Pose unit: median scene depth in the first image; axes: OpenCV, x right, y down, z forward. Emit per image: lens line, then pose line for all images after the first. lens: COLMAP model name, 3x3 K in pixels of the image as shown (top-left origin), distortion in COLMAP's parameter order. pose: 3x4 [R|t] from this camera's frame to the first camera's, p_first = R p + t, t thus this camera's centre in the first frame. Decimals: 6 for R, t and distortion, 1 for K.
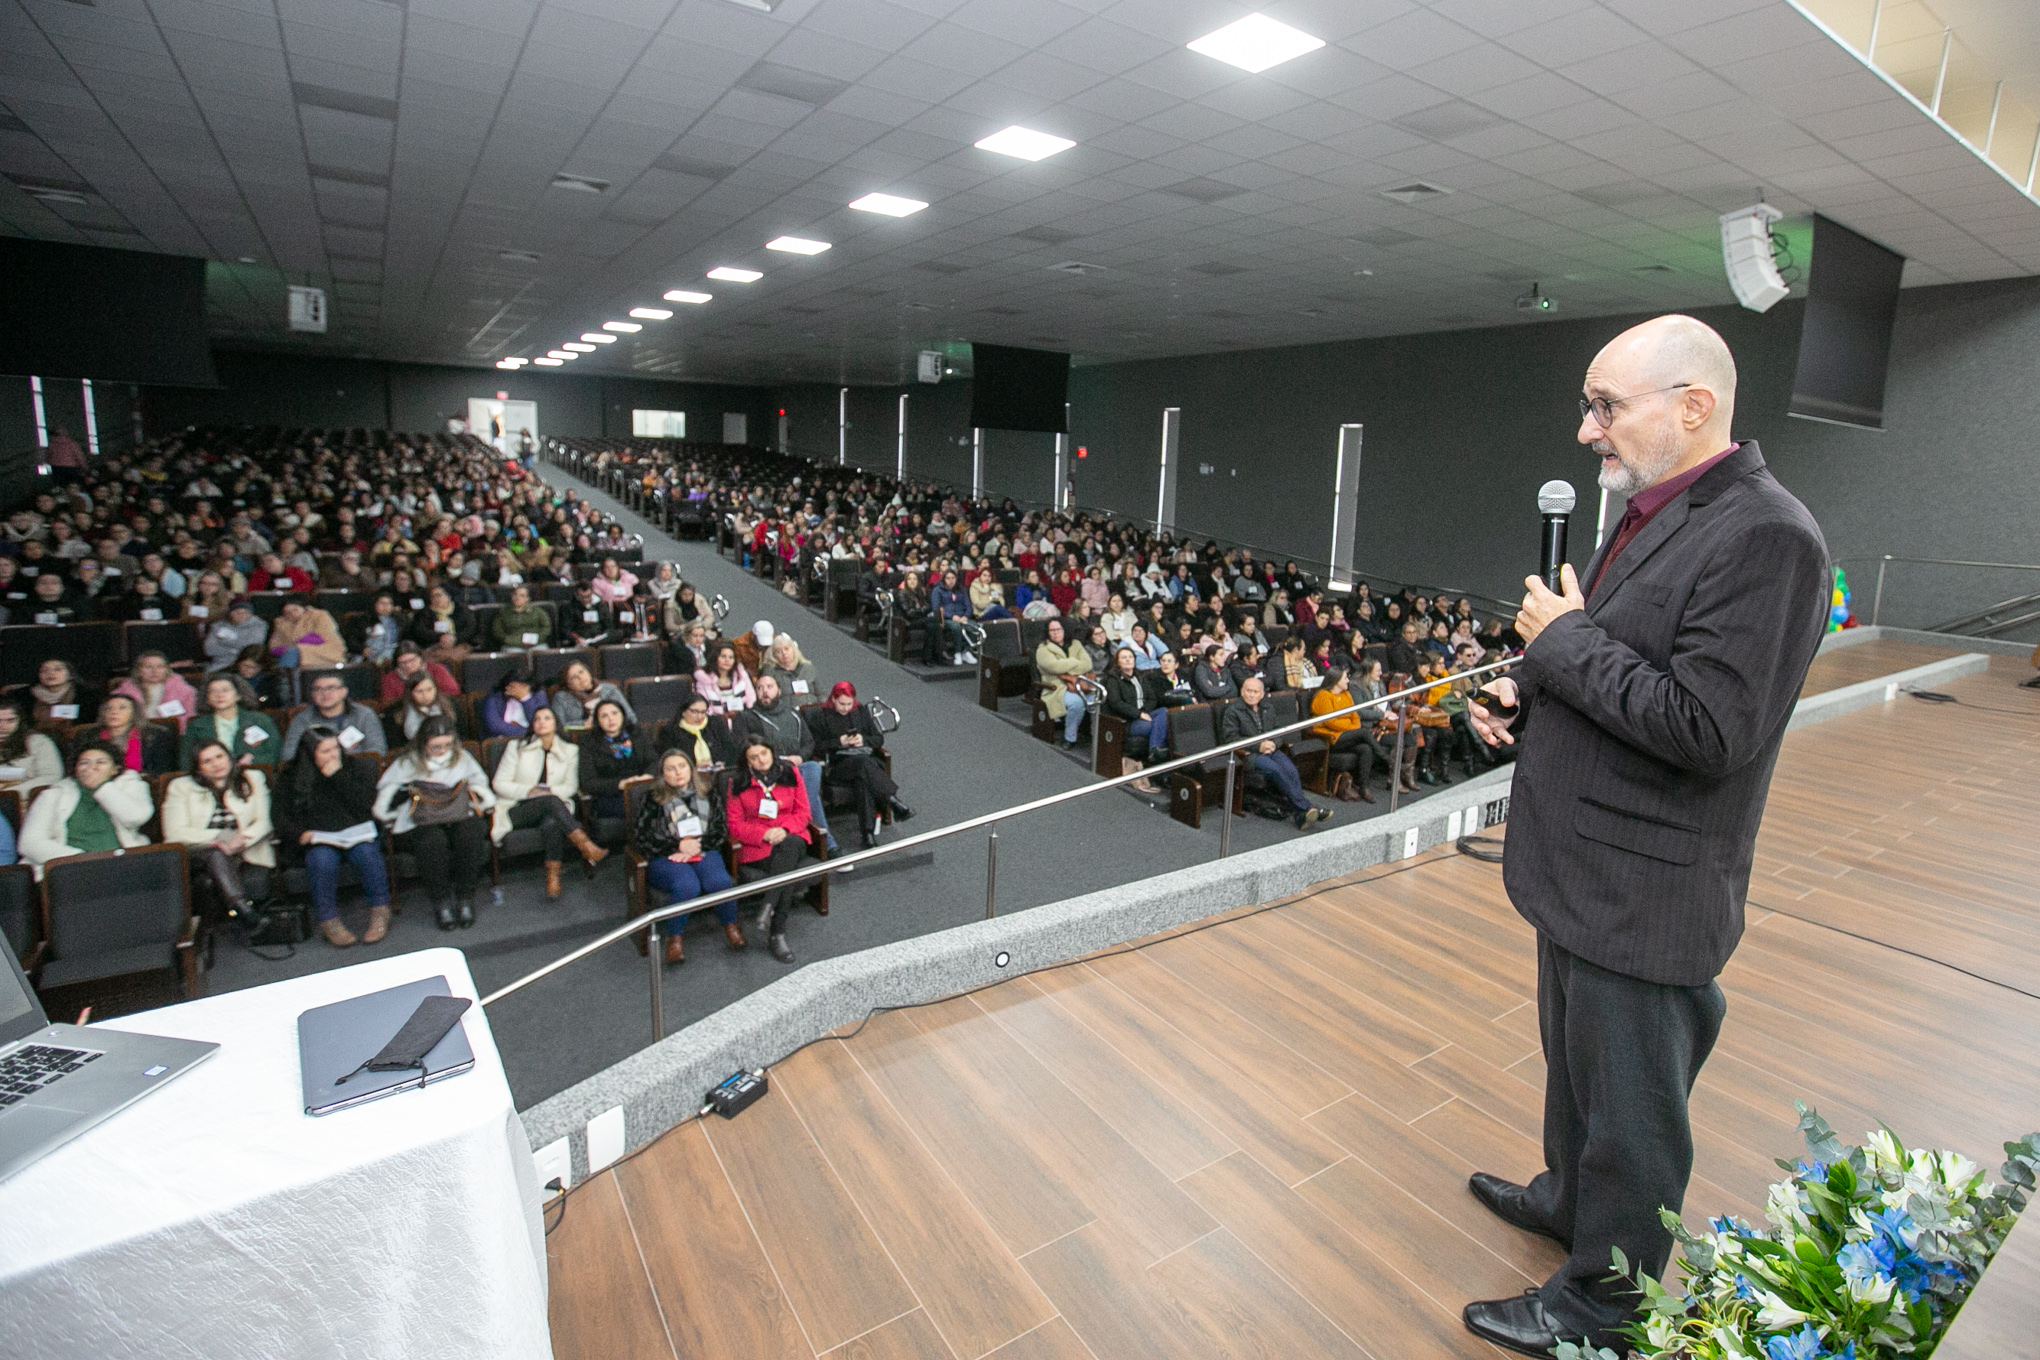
lens RADIAL K [[954.1, 0, 1020.0], [0, 954.1, 680.0], [0, 0, 1]] dist [-0.000475, -0.000050]
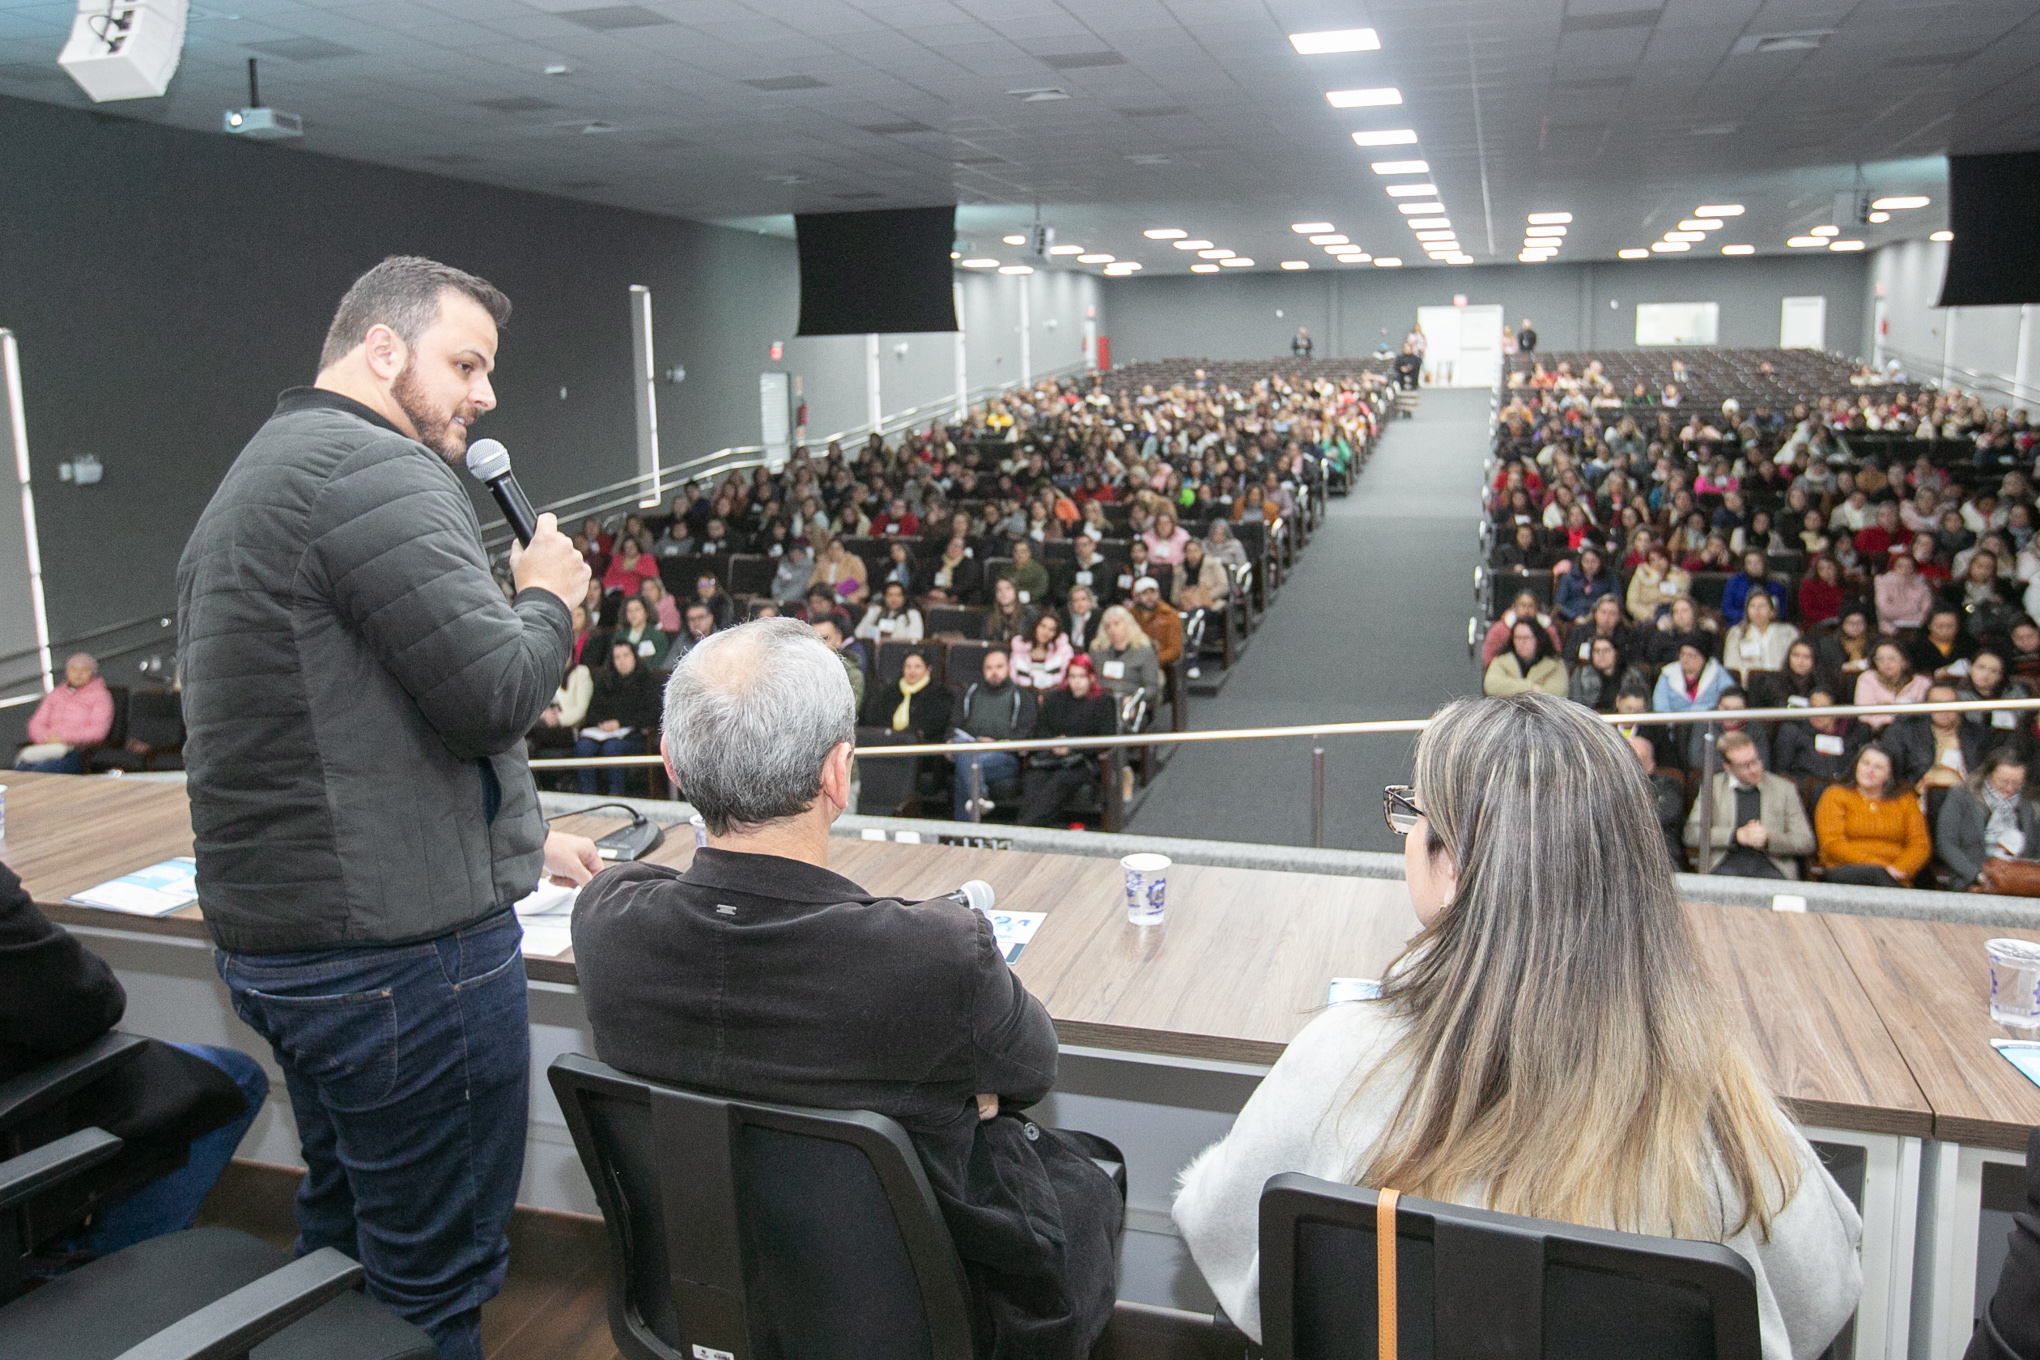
lens RADIAL K [[1513.5, 0, 1020.0], [0, 1513.5, 680.0], [0, 0, 1]] dist [0.001001, 0.000251]
pose [[0.629465, 0.107473, -0.769561, 0.587140], [-0.132785, 0.990699, 0.029745, -0.010833], [0.765599, 0.083463, 0.637881, 0.129553]]
